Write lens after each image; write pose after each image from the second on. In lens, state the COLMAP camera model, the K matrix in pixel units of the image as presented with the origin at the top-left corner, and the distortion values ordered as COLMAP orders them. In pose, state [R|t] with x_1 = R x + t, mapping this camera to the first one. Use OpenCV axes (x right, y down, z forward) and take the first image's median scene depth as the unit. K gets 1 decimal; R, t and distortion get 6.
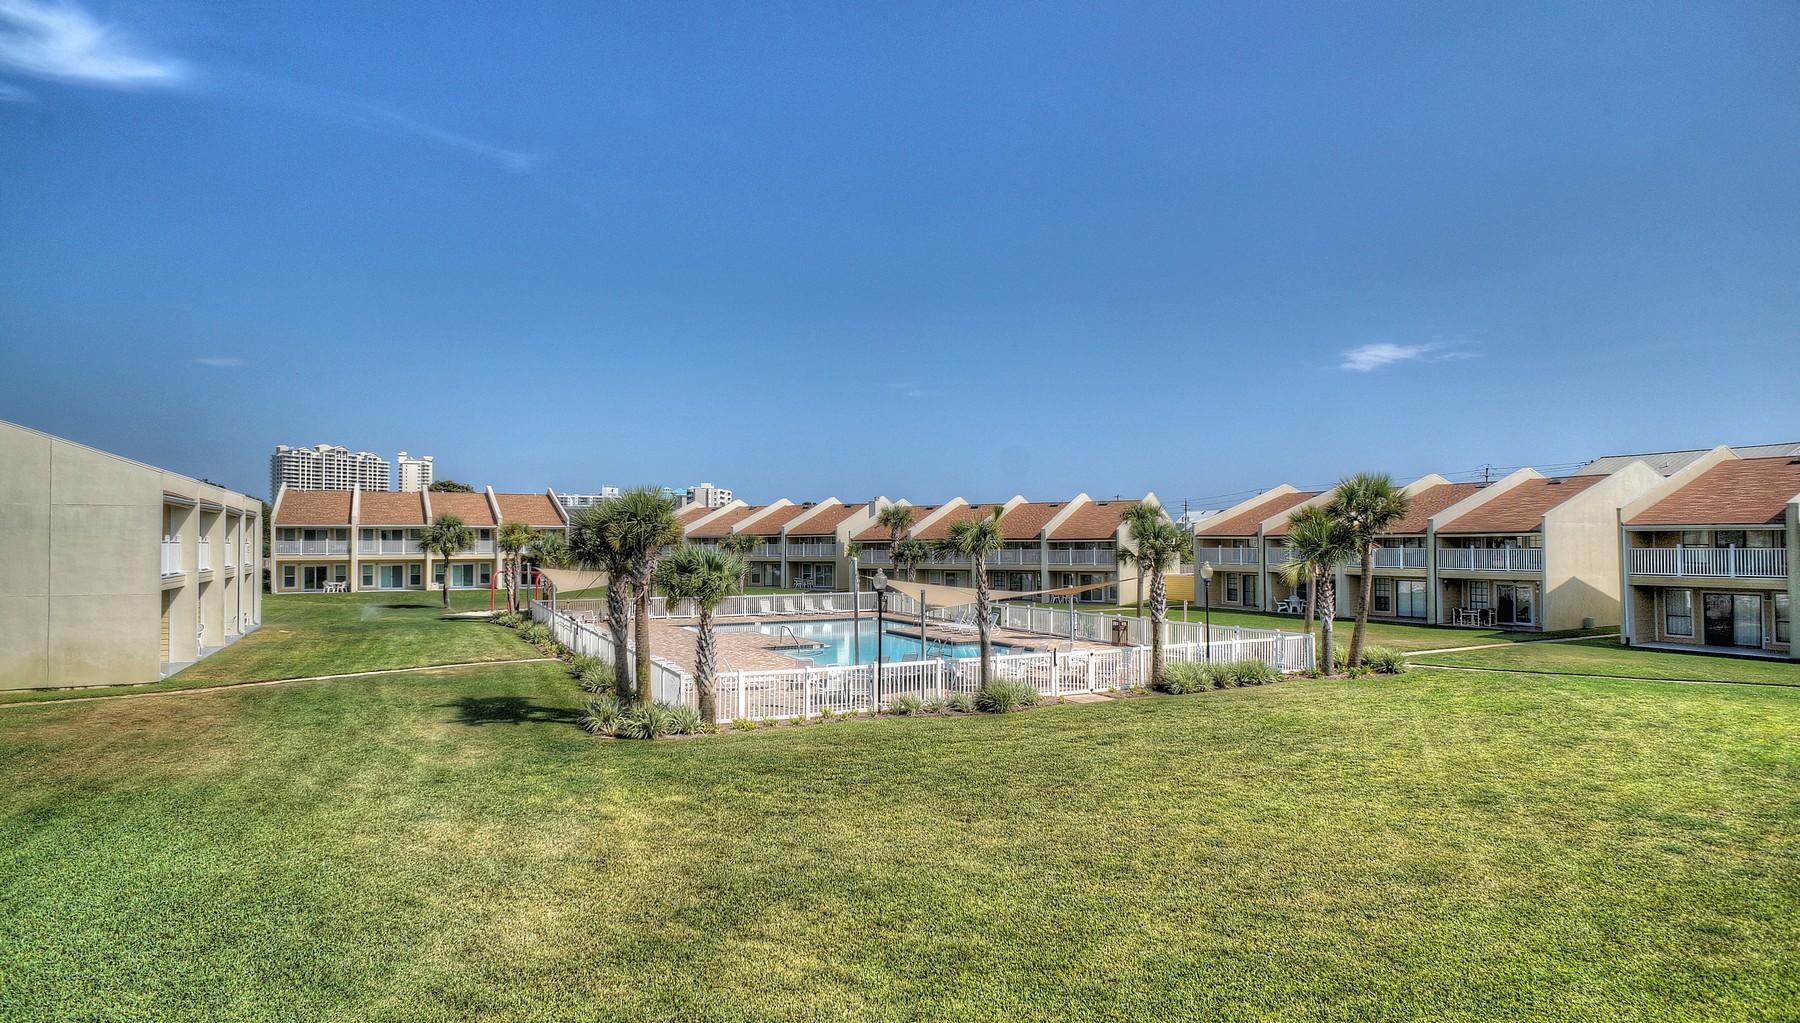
lens RADIAL K [[950.6, 0, 894.9], [0, 950.6, 514.1], [0, 0, 1]] dist [-0.017054, 0.000940]
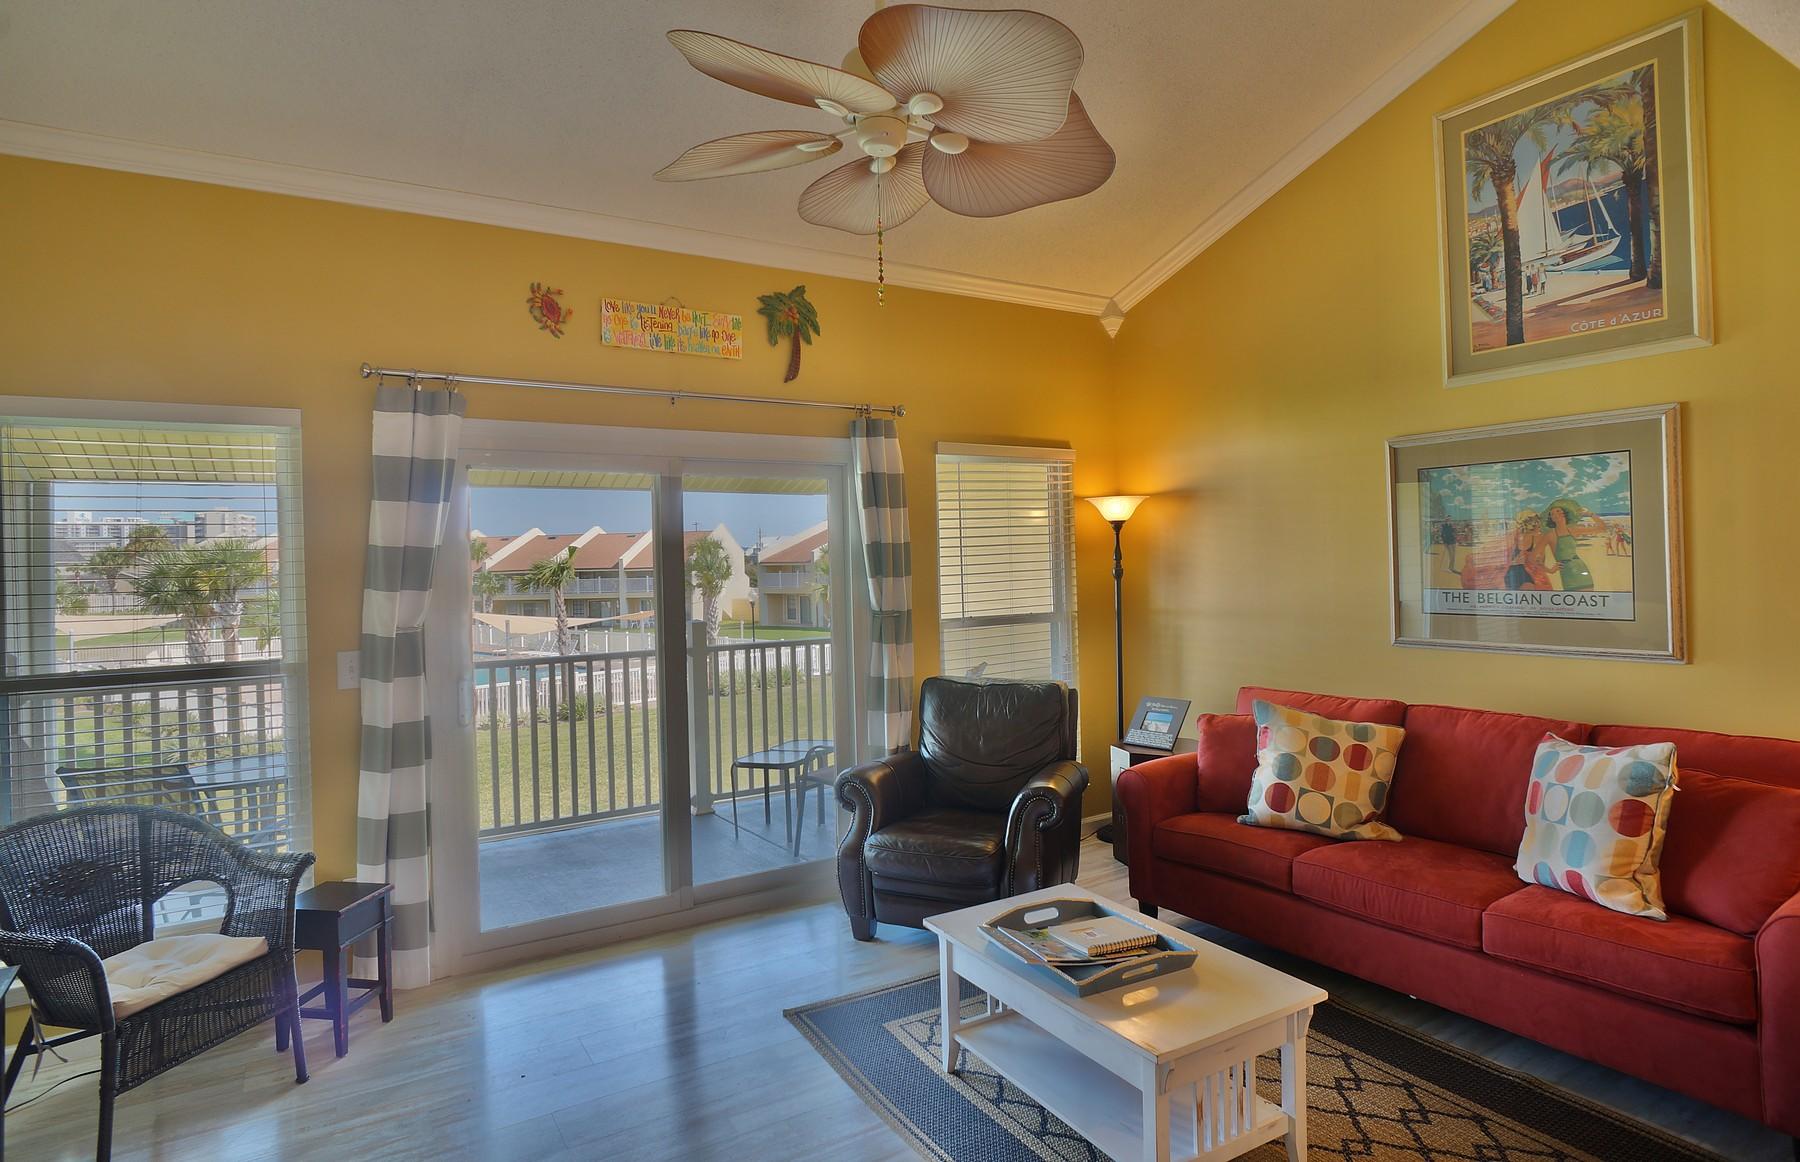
lens RADIAL K [[954.7, 0, 887.3], [0, 954.7, 567.4], [0, 0, 1]] dist [-0.030416, 0.004054]
pose [[0.911970, -0.020736, 0.409733, -0.013441], [0.008154, 0.999441, 0.032431, -0.011103], [-0.410176, -0.026235, 0.911629, -0.148174]]
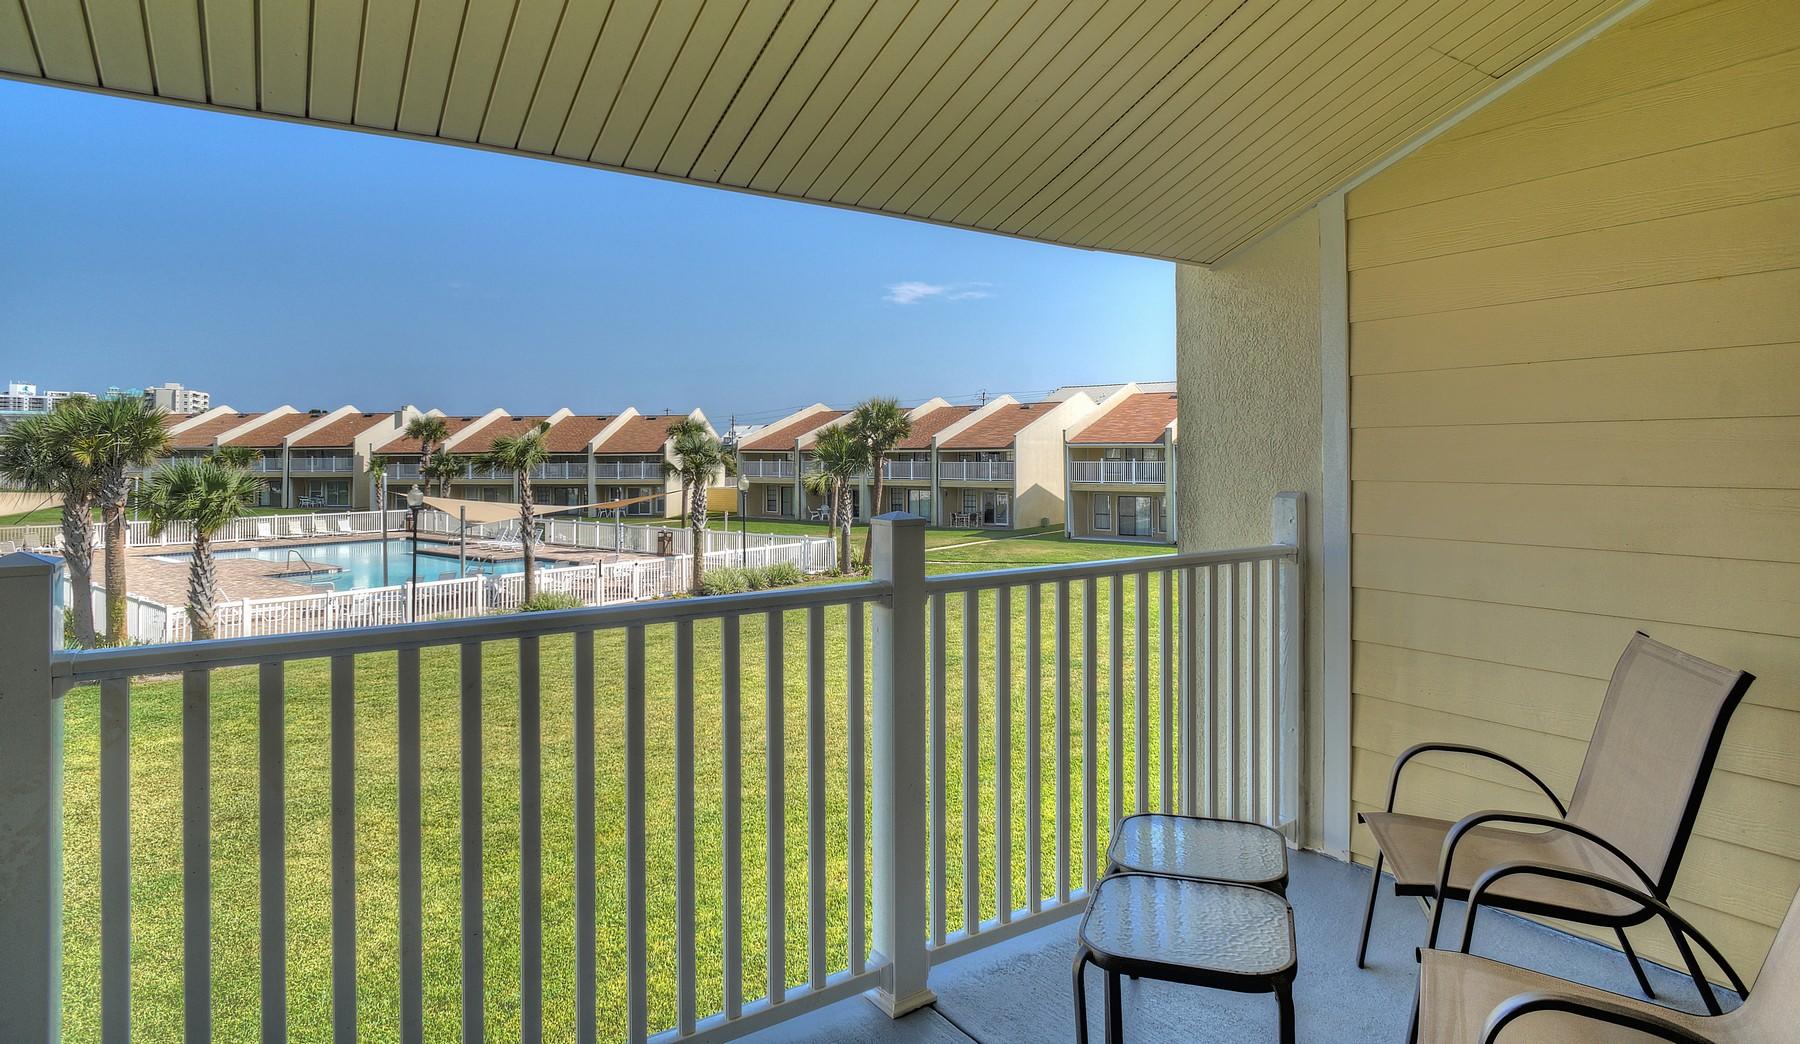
lens RADIAL K [[957.7, 0, 881.4], [0, 957.7, 433.6], [0, 0, 1]] dist [-0.030897, 0.009510]
pose [[0.900460, 0.010149, 0.434821, -0.006201], [-0.013194, 0.999905, 0.003984, -0.002903], [-0.434740, -0.009324, 0.900508, -0.044910]]
